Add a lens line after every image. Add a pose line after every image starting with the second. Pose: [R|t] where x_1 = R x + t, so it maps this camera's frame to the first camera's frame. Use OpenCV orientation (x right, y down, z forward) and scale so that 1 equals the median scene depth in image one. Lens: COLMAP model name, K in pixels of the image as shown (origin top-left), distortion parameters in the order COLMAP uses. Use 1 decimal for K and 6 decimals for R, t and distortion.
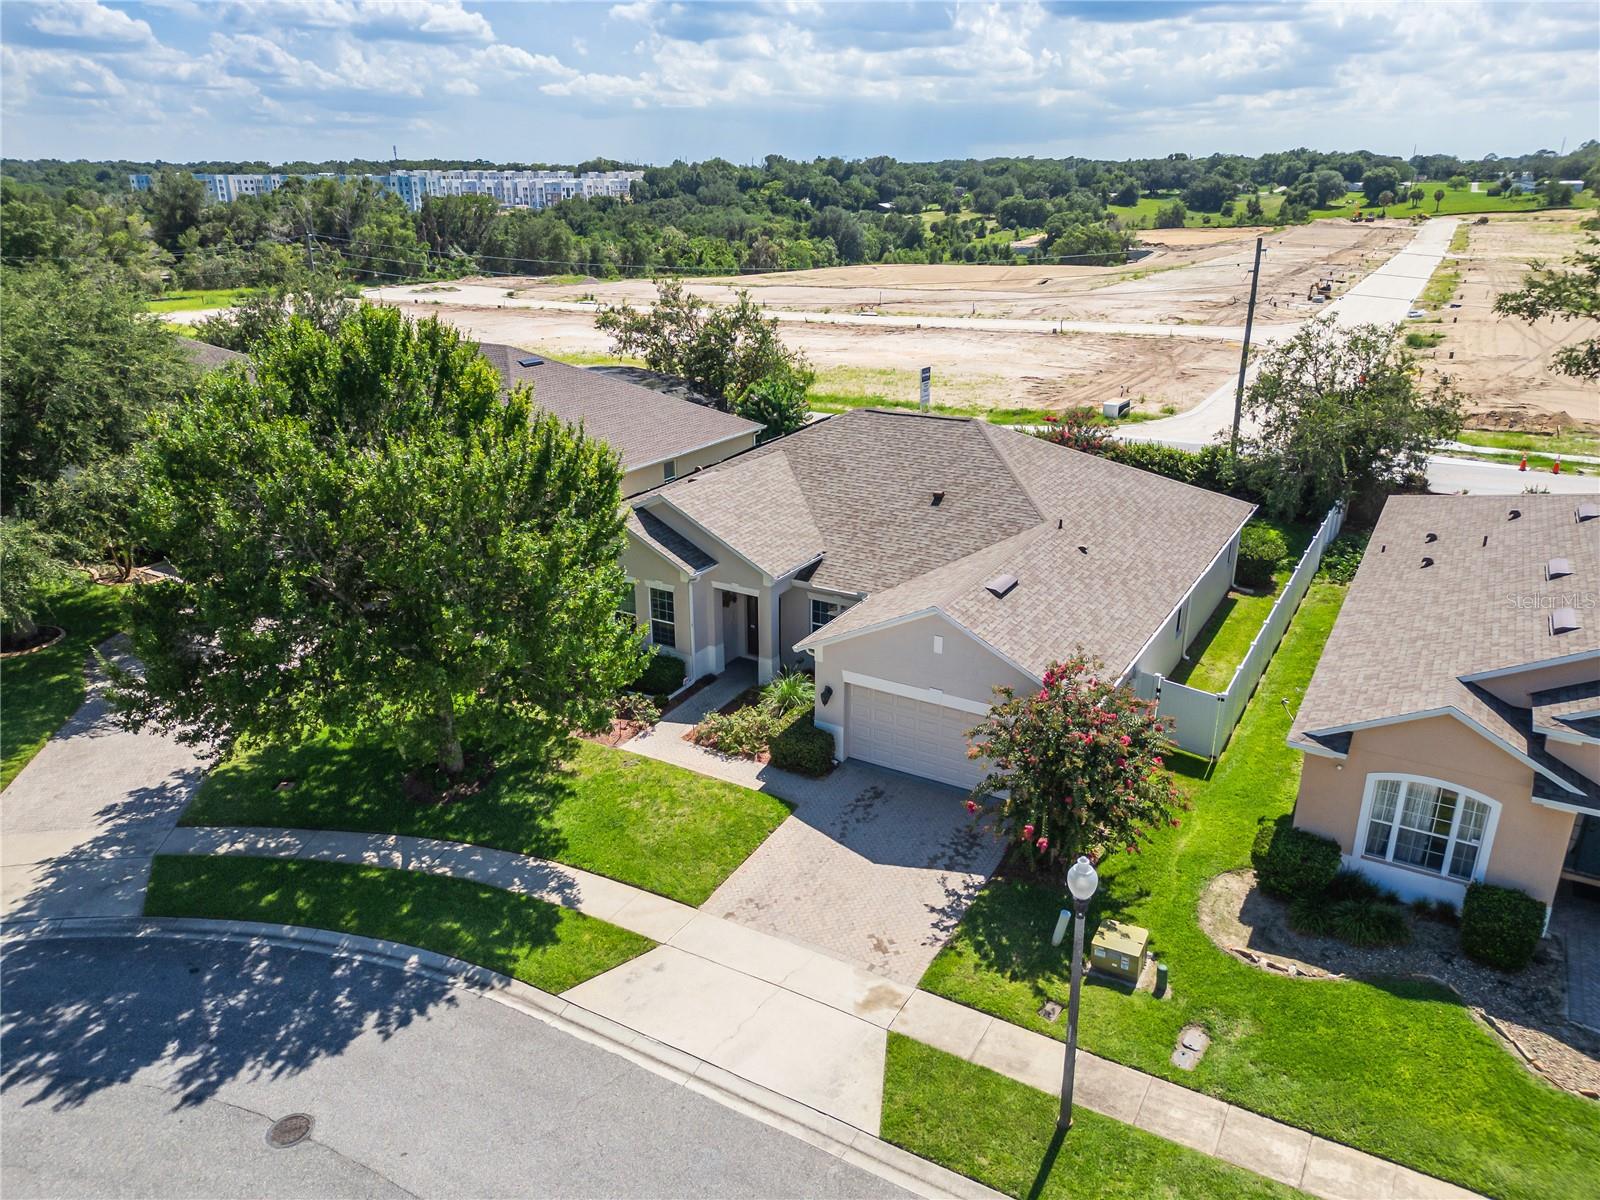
lens RADIAL K [[1129.2, 0, 822.8], [0, 1129.2, 598.4], [0, 0, 1]] dist [0.072698, -0.049782]
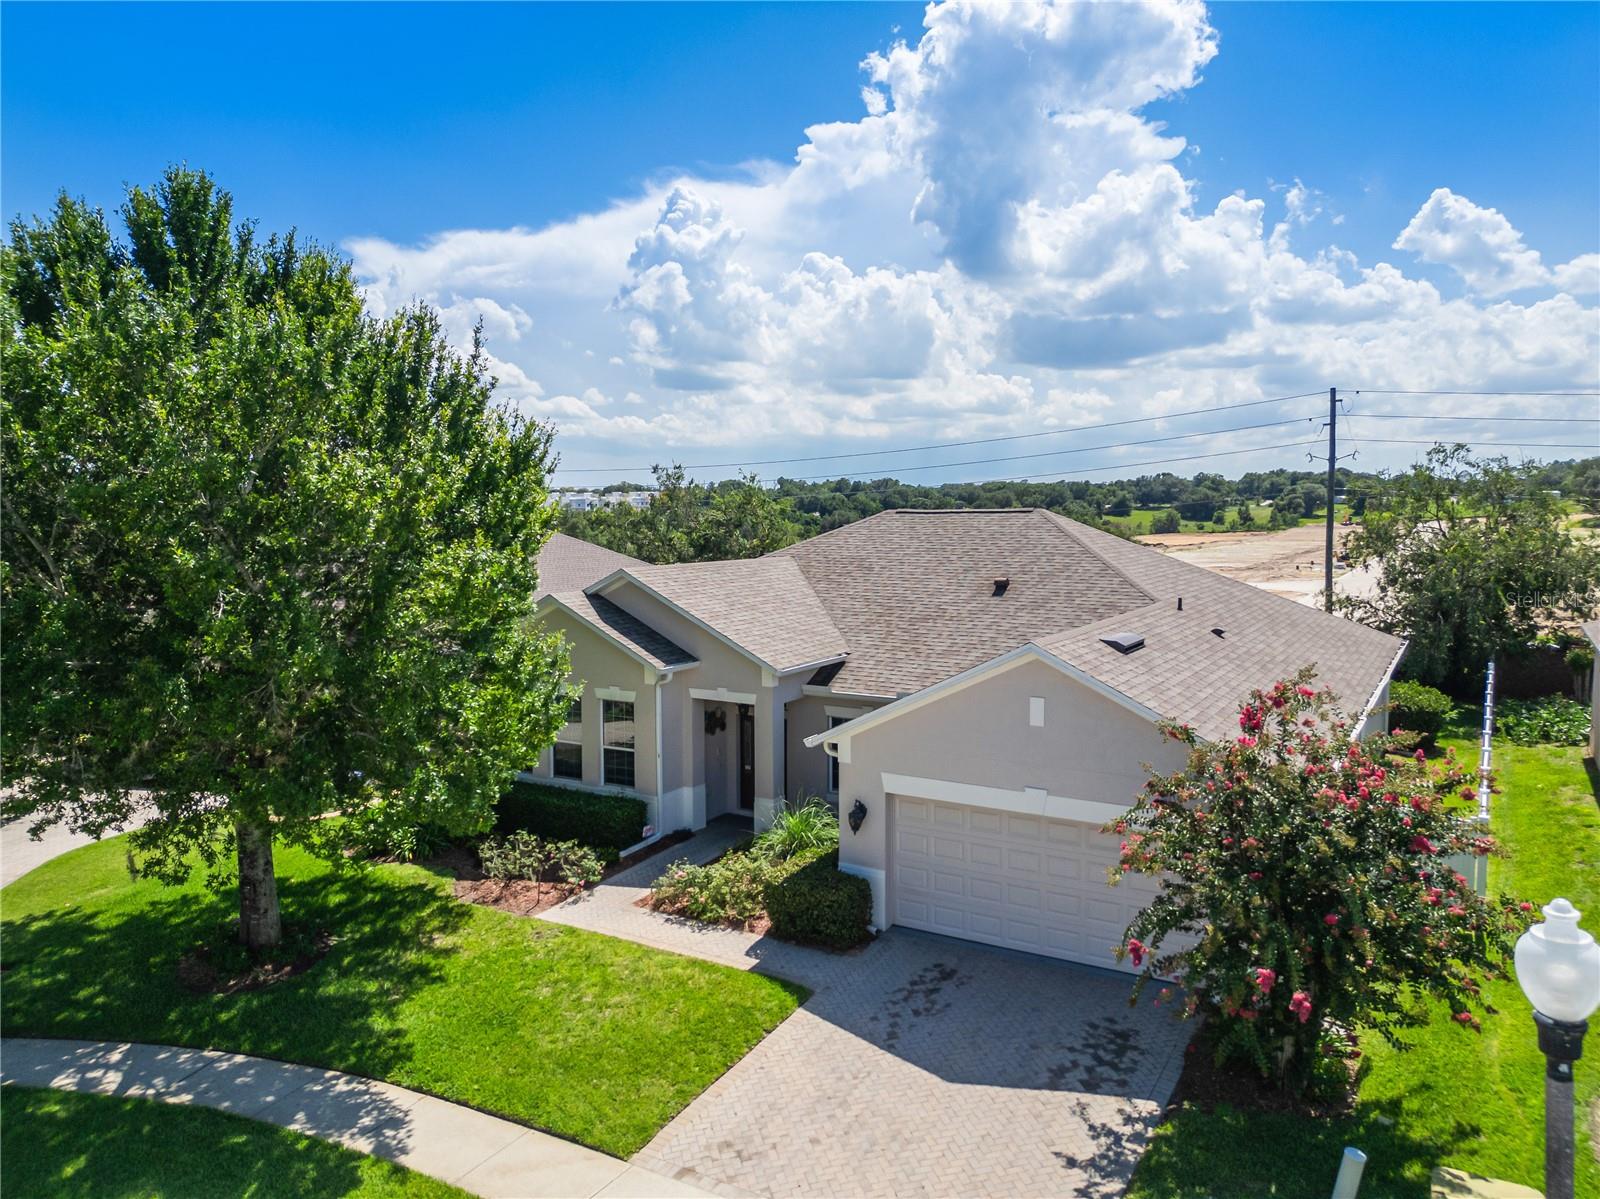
lens RADIAL K [[1129.2, 0, 822.8], [0, 1129.2, 597.9], [0, 0, 1]] dist [0.072698, -0.049782]
pose [[0.999937, -0.008294, -0.007507, -0.010376], [0.005979, 0.963409, -0.267967, 0.135150], [0.009454, 0.267906, 0.963399, 0.342976]]
